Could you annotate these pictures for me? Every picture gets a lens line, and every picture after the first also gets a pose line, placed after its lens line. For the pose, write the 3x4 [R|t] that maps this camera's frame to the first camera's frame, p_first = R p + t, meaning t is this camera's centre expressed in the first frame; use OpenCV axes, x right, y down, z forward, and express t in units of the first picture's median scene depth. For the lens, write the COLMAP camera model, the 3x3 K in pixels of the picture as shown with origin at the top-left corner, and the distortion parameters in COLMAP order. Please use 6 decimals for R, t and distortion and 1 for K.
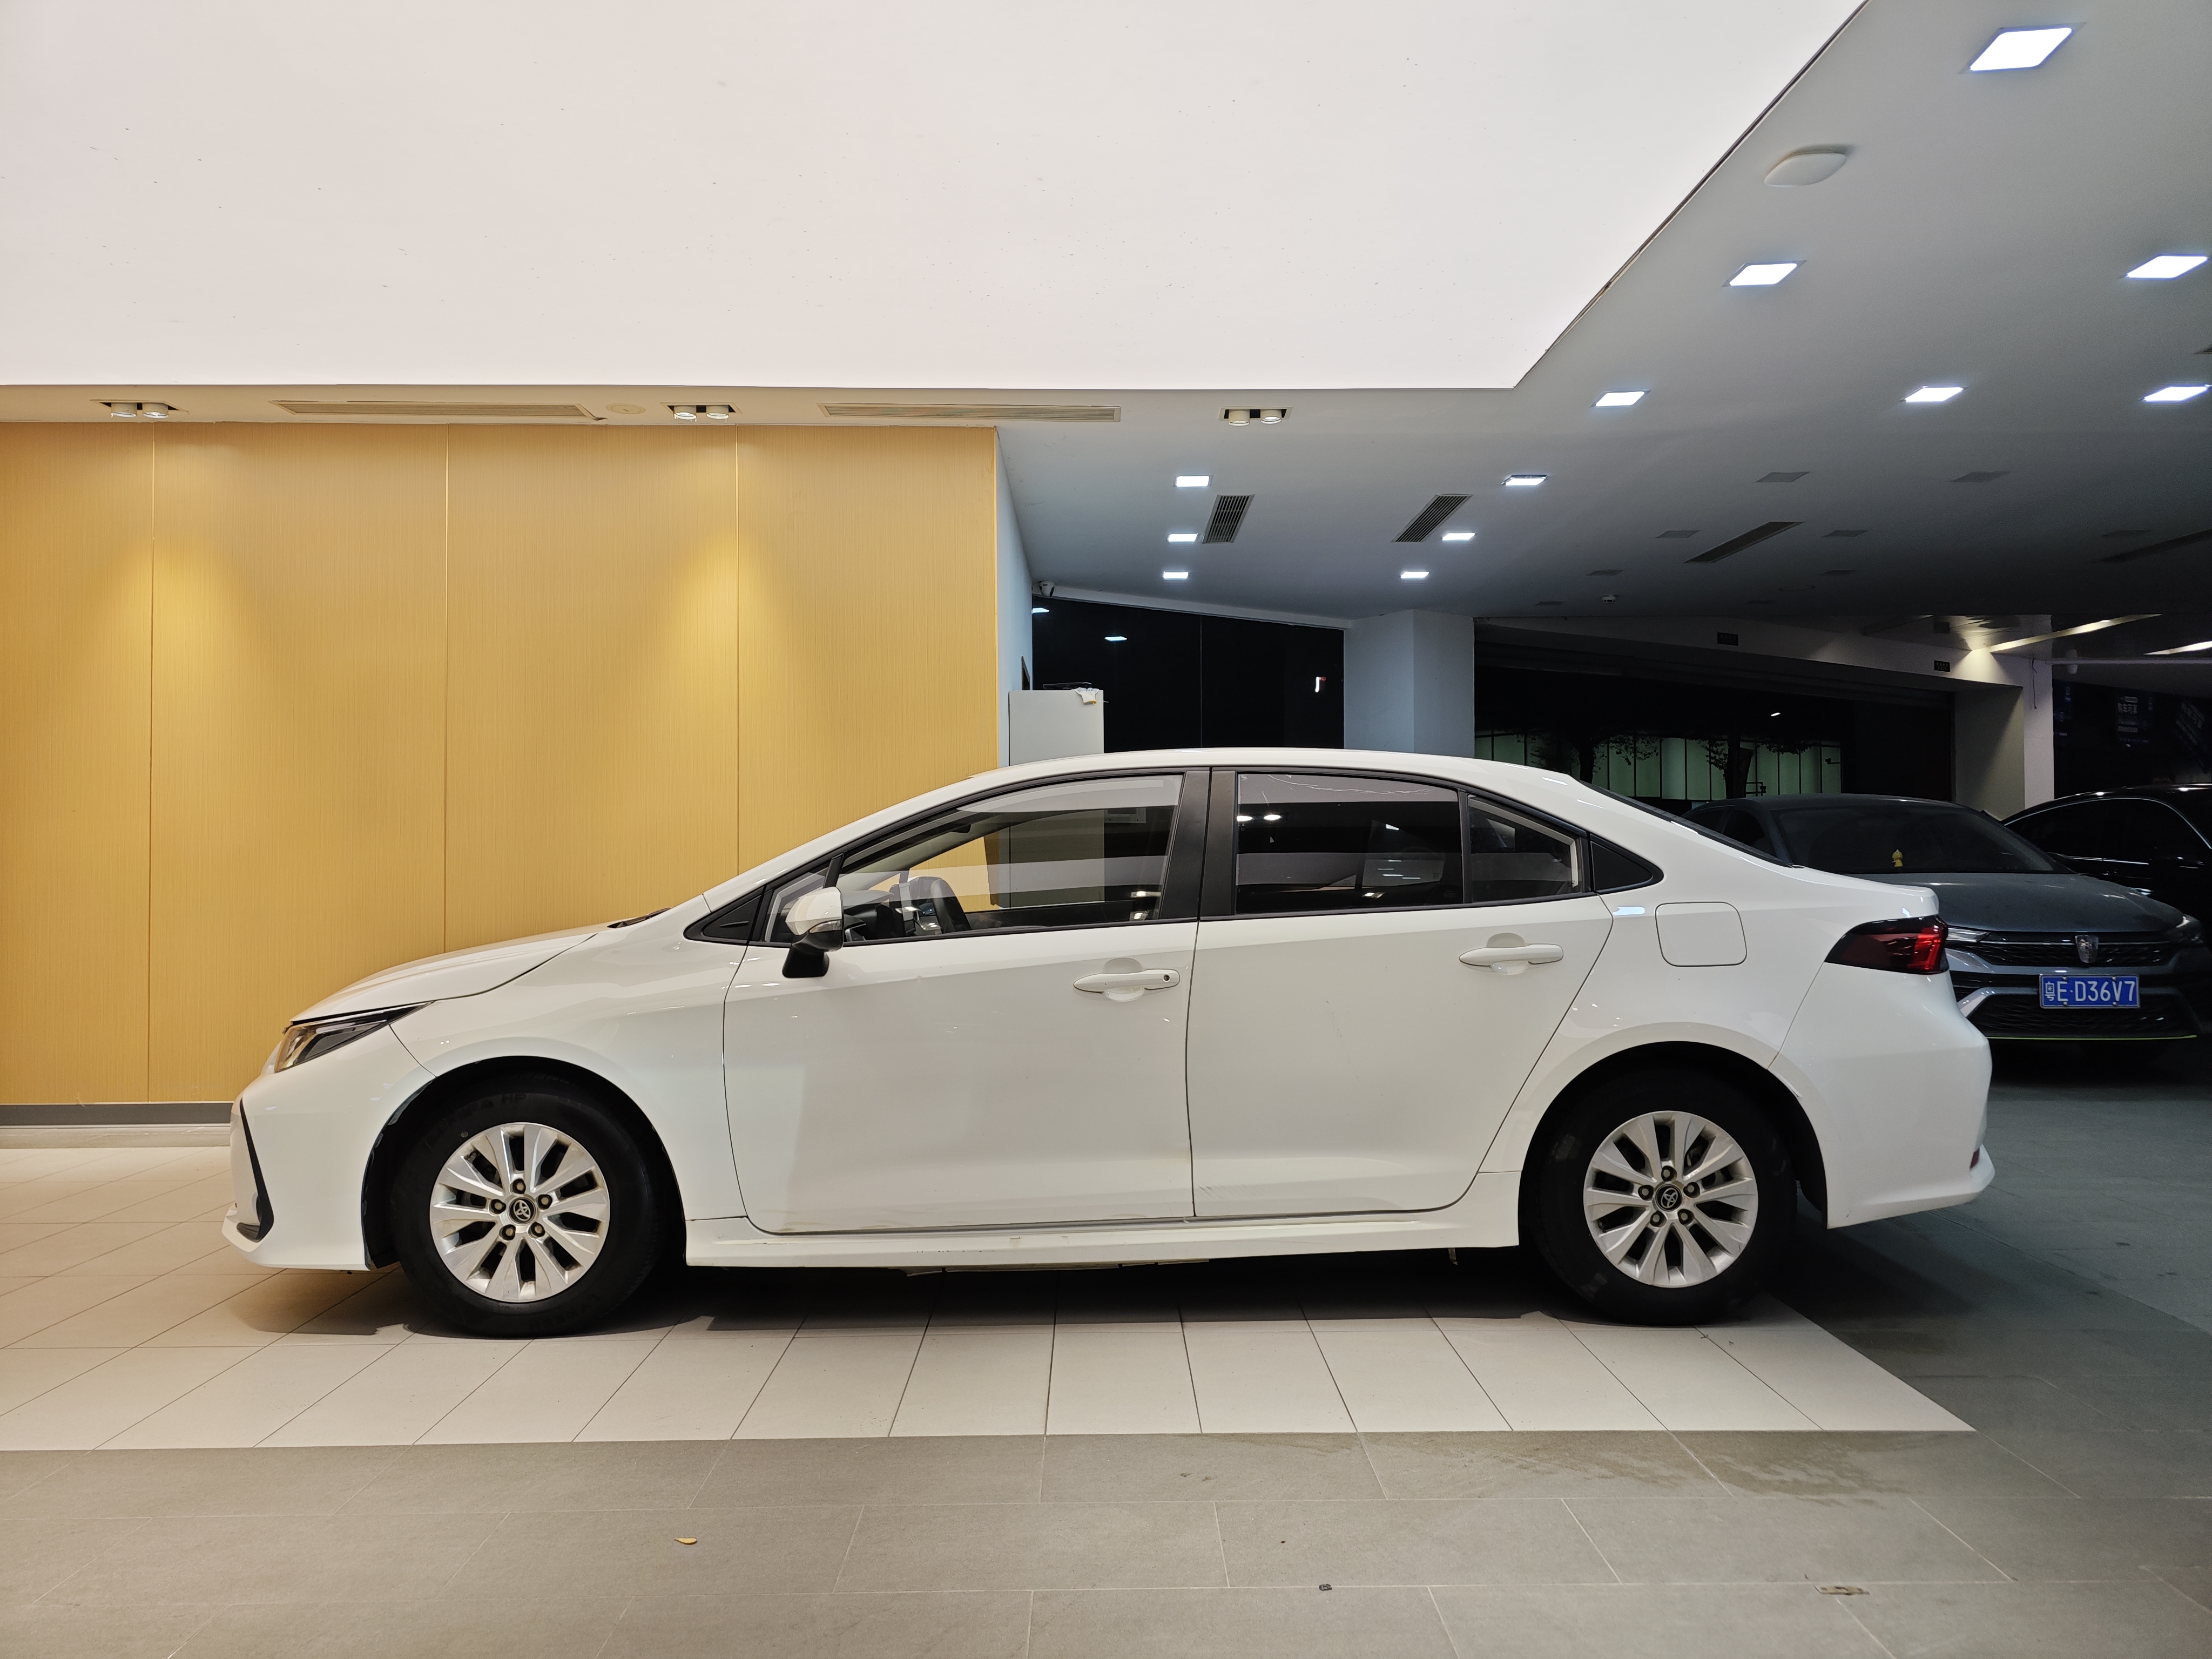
lens RADIAL K [[1510.4, 0, 1114.9], [0, 1510.4, 827.1], [0, 0, 1]] dist [0.032065, -0.021141]
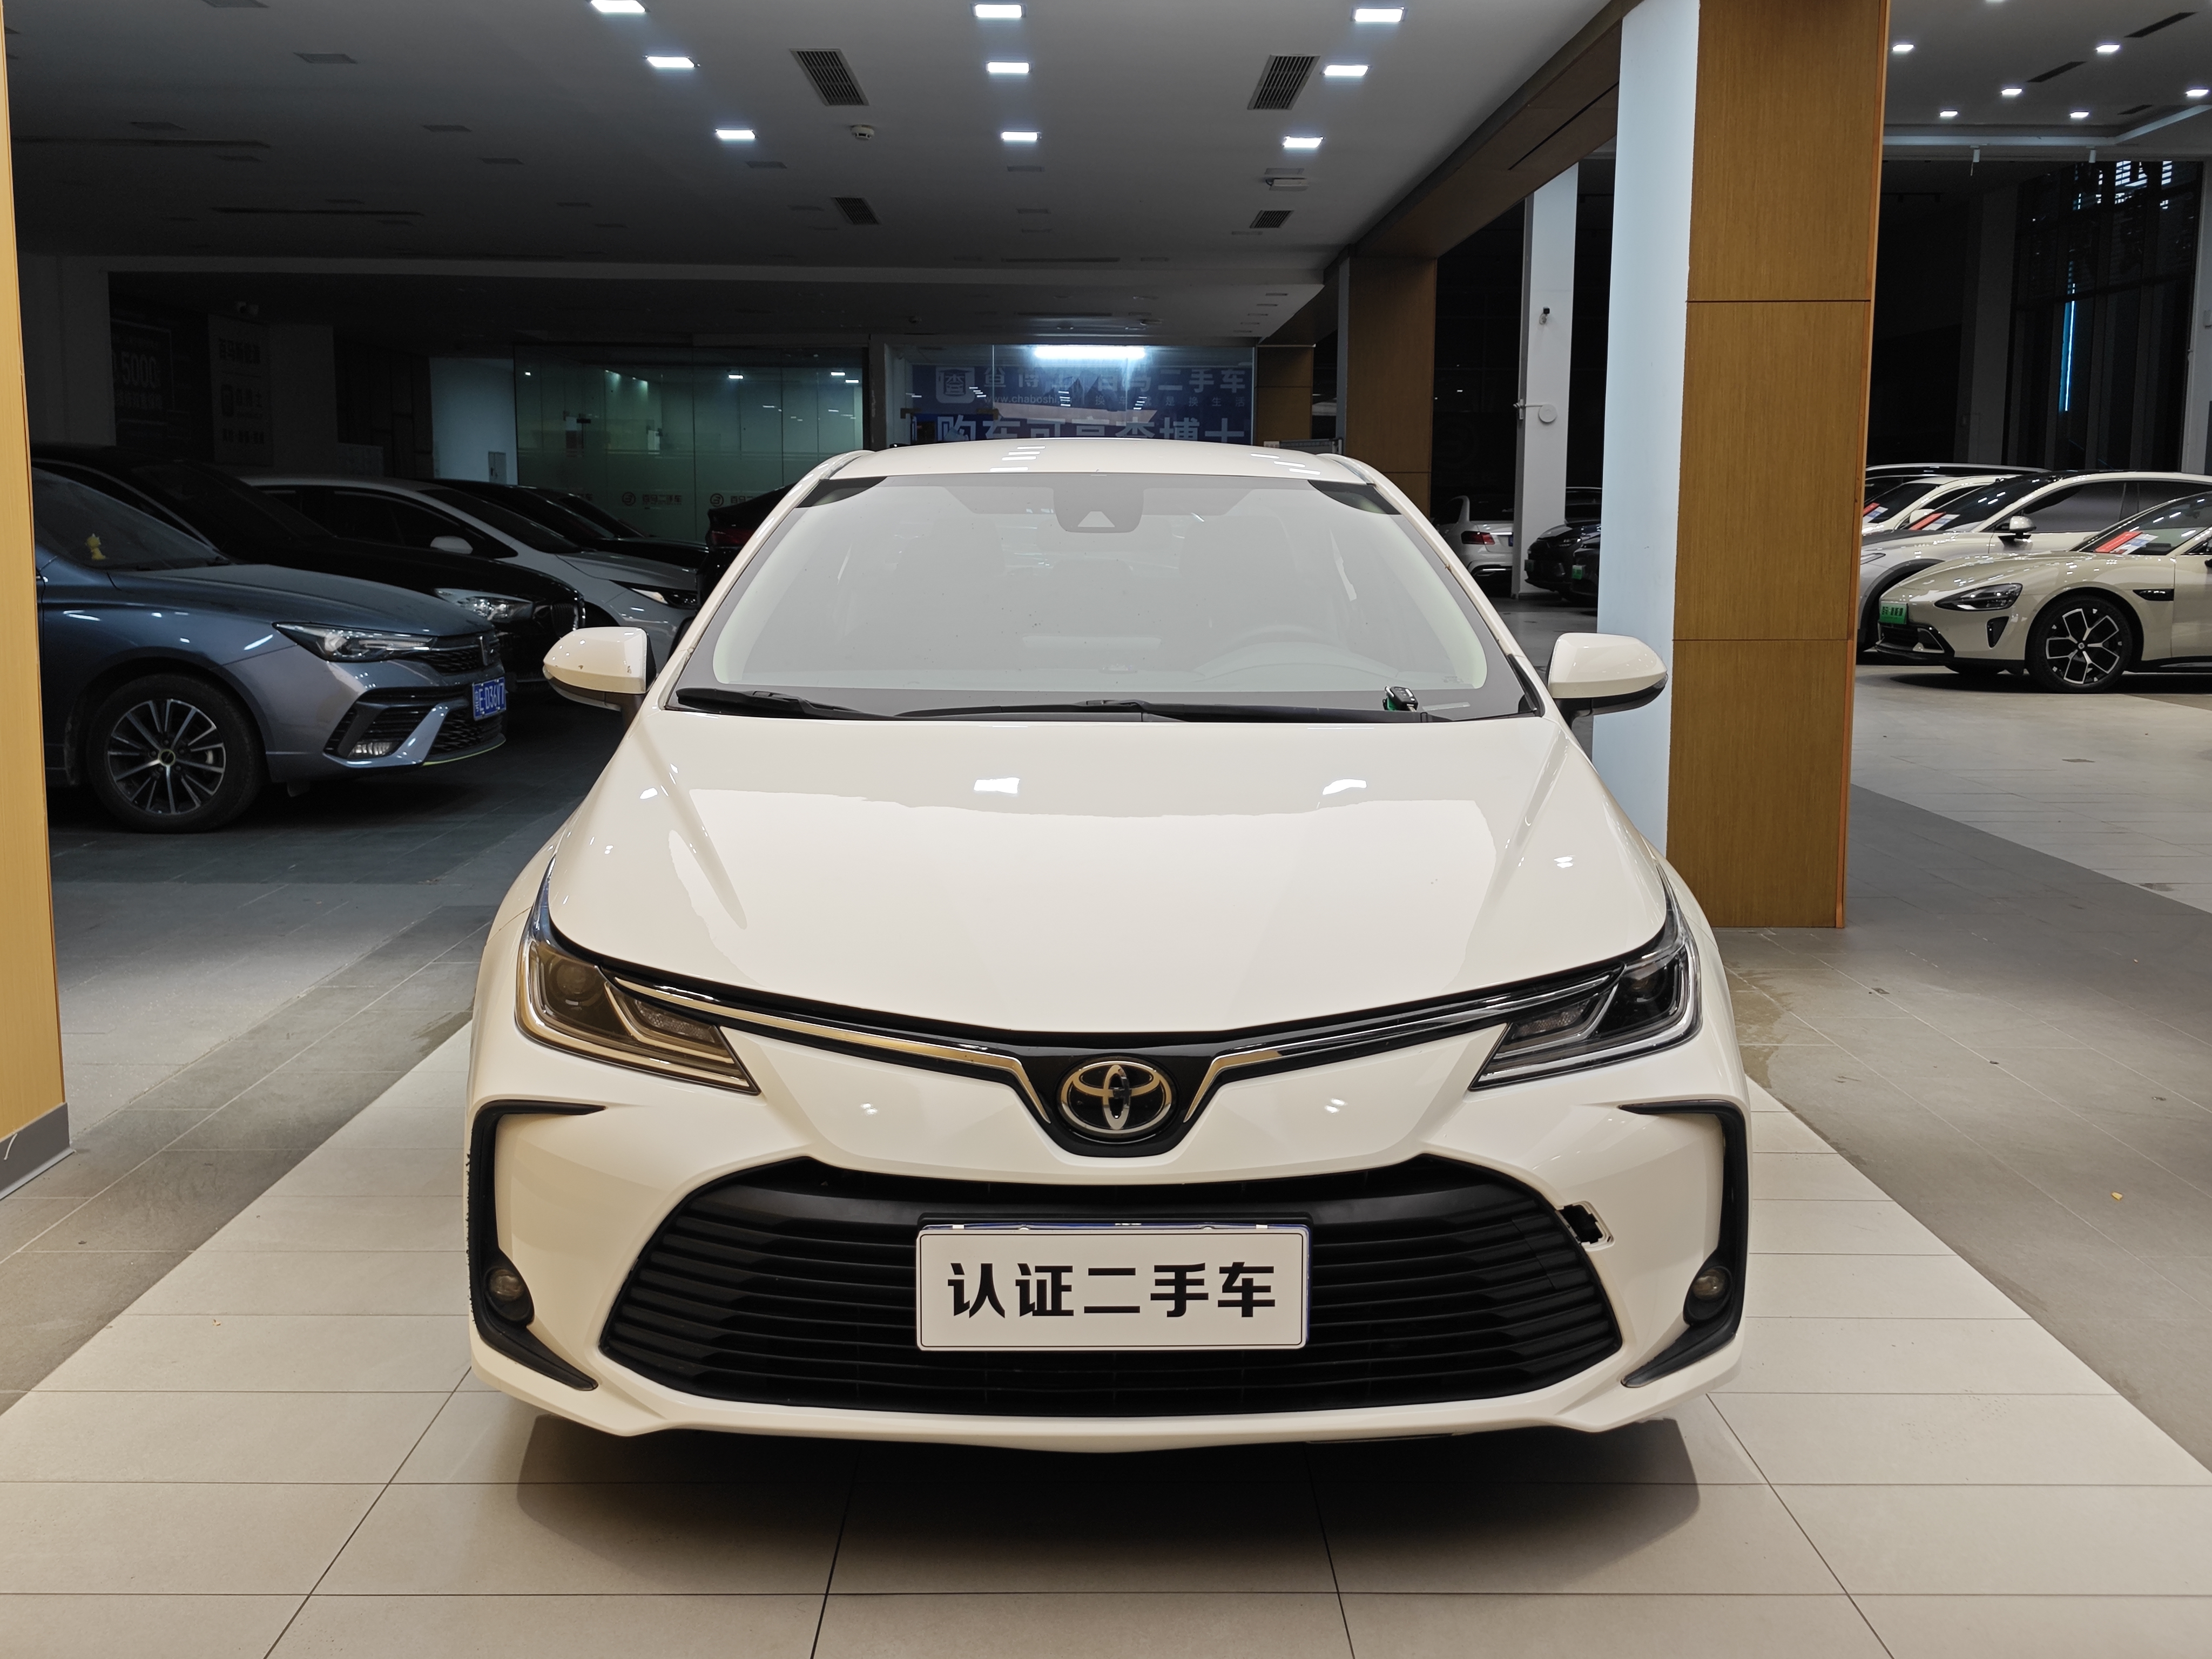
lens RADIAL K [[2237.0, 0, 1102.0], [0, 2237.0, 830.2], [0, 0, 1]] dist [0.067086, 0.000000]
pose [[0.002467, -0.136492, 0.990638, -0.767995], [-0.024664, 0.990331, 0.136511, -0.006796], [-0.999693, -0.024770, -0.000923, 0.706139]]
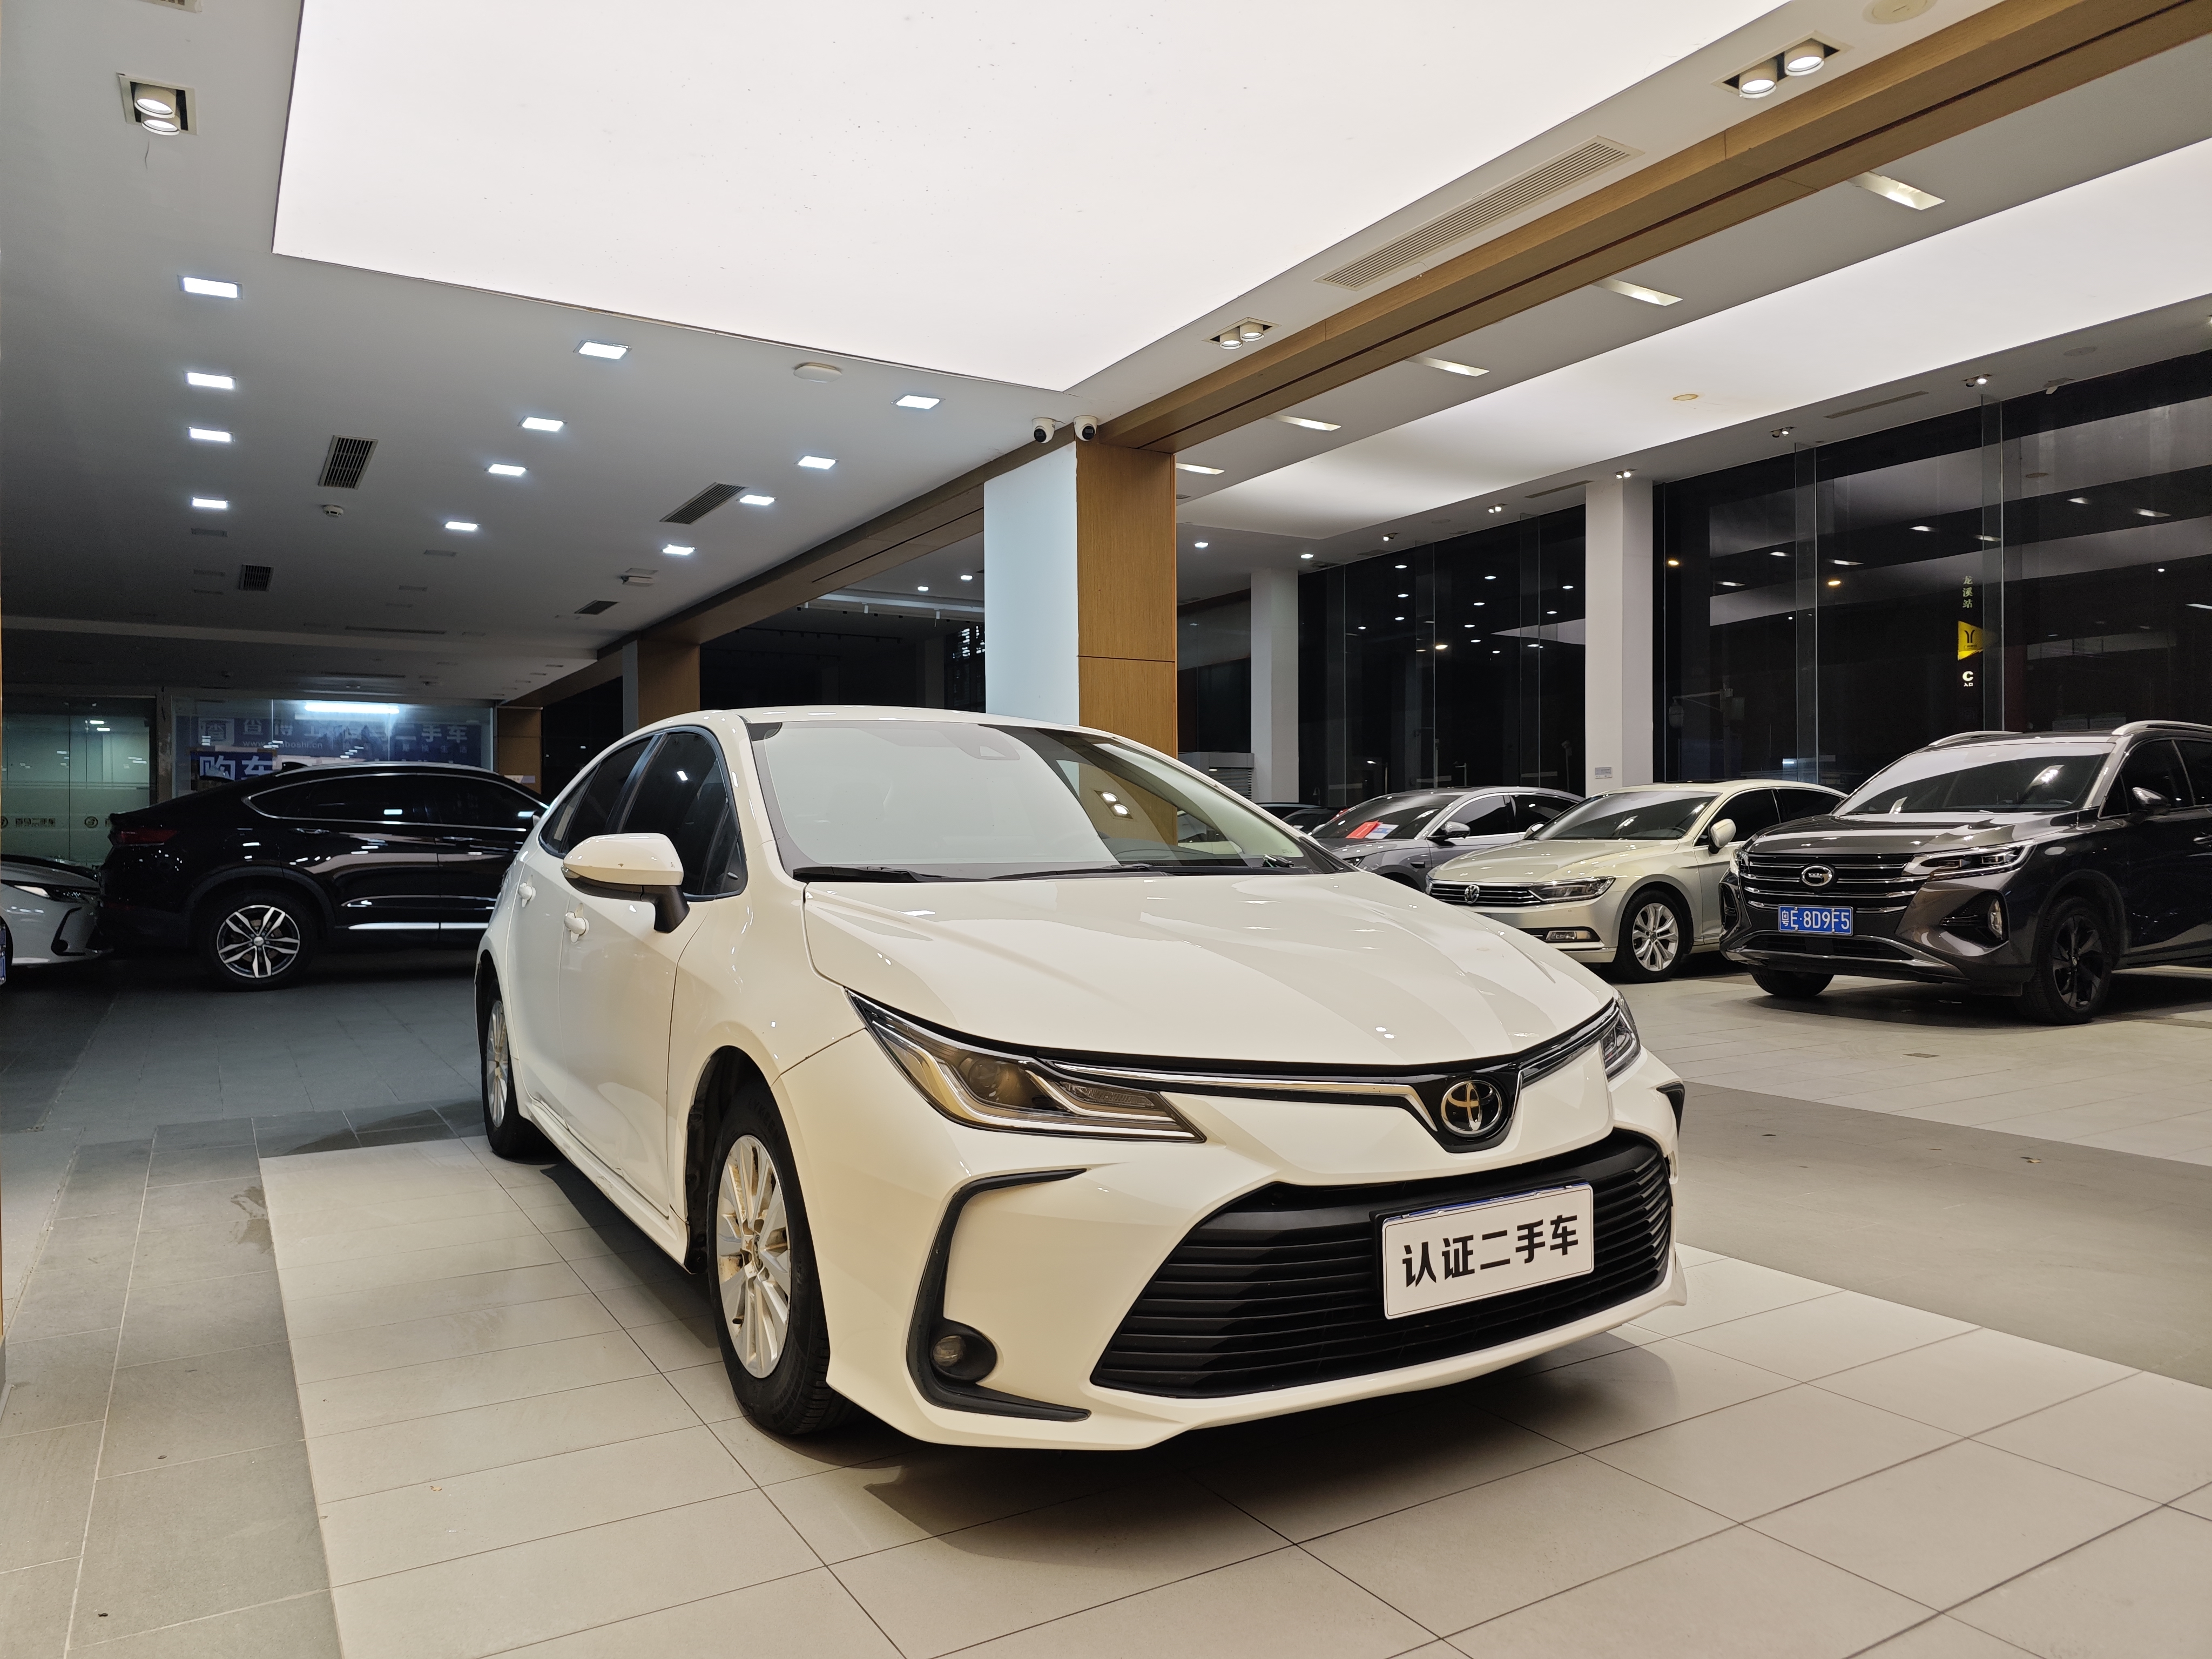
lens RADIAL K [[1510.4, 0, 1114.0], [0, 1510.4, 840.9], [0, 0, 1]] dist [0.032065, -0.021141]
pose [[-0.509311, 0.009142, 0.860534, -0.649823], [-0.005760, 0.999885, -0.014032, 0.036937], [-0.860563, -0.012103, -0.509200, 0.974567]]
